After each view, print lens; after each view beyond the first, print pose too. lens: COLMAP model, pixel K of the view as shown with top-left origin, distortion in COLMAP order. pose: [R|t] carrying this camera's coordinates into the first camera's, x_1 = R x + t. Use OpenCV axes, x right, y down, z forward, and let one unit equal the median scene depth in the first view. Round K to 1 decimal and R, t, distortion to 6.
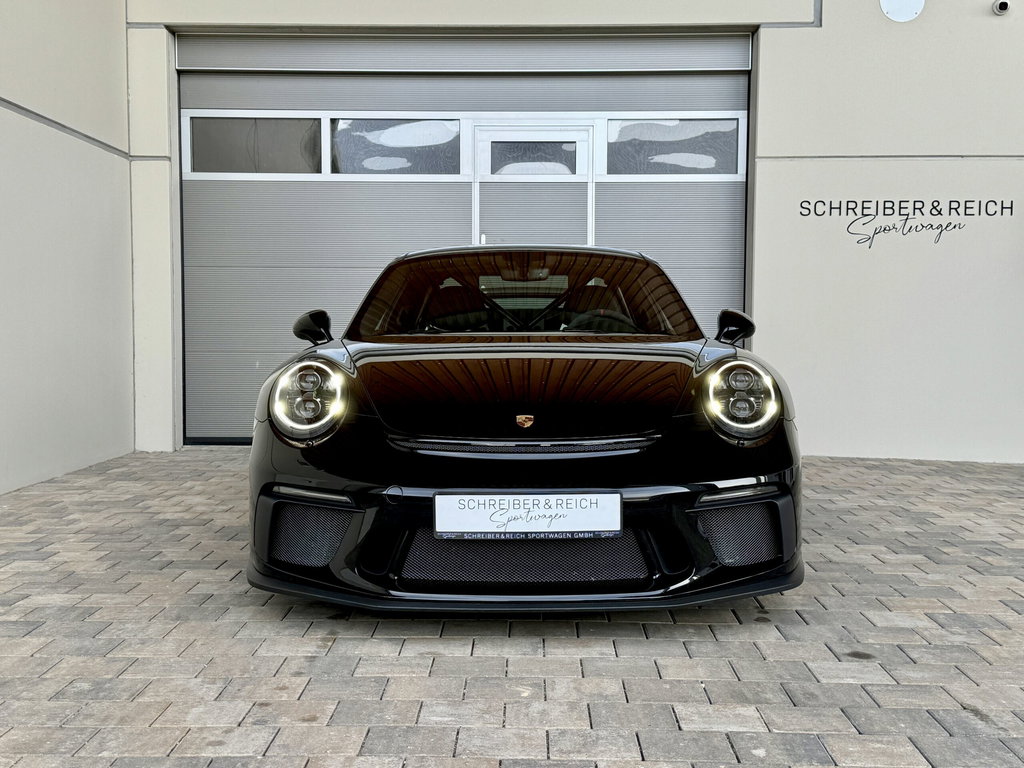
lens RADIAL K [[1319.6, 0, 517.1], [0, 1319.6, 377.5], [0, 0, 1]] dist [0.091236, 0.000000]
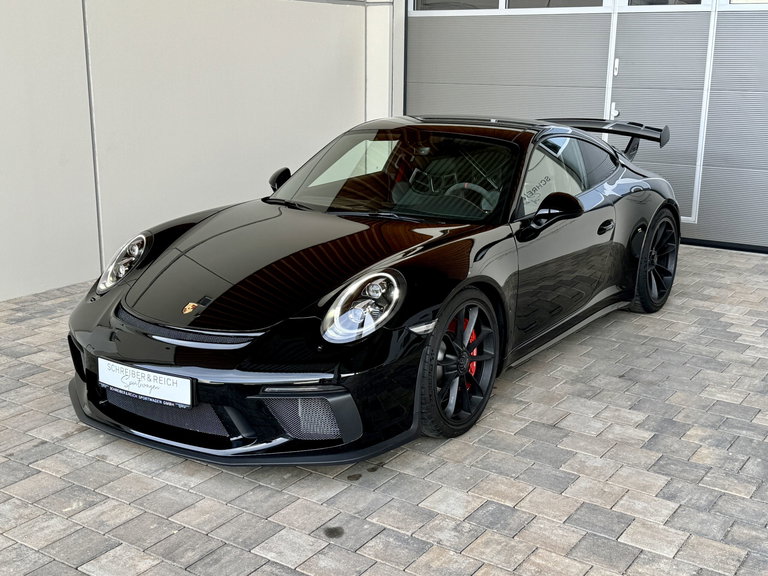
lens RADIAL K [[989.7, 0, 367.3], [0, 989.7, 279.2], [0, 0, 1]] dist [0.091236, 0.000000]
pose [[0.820321, 0.133267, -0.556159, 0.796650], [-0.021287, 0.978912, 0.203169, -0.230591], [0.571506, -0.154825, 0.805860, 0.285076]]
